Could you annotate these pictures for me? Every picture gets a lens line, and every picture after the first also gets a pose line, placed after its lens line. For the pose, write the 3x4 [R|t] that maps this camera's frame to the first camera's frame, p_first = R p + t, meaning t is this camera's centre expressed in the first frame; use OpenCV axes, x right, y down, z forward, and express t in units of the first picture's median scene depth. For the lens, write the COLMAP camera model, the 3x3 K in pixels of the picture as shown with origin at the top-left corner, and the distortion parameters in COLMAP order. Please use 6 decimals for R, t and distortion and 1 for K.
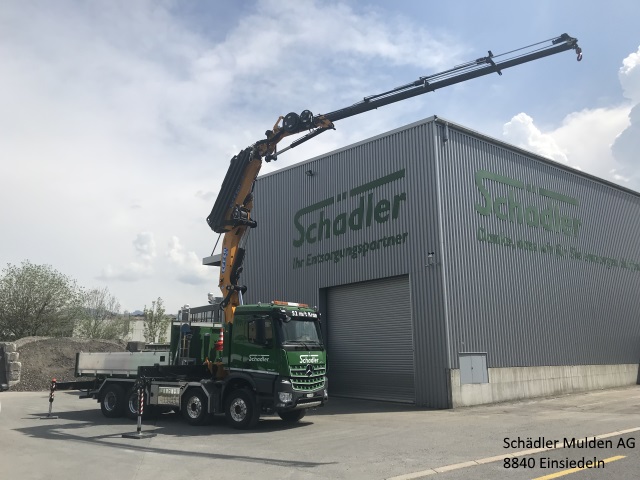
lens RADIAL K [[541.6, 0, 298.4], [0, 541.6, 241.2], [0, 0, 1]] dist [0.010283, 0.002160]
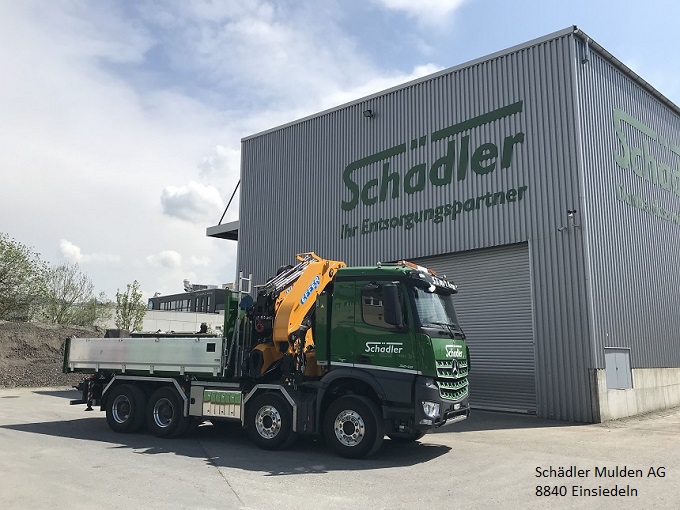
lens RADIAL K [[575.5, 0, 317.0], [0, 575.5, 256.3], [0, 0, 1]] dist [0.010283, 0.002160]
pose [[0.995902, 0.031391, 0.084814, -0.147193], [-0.034886, 0.998588, 0.040050, 0.058159], [-0.083437, -0.042845, 0.995592, 0.234238]]
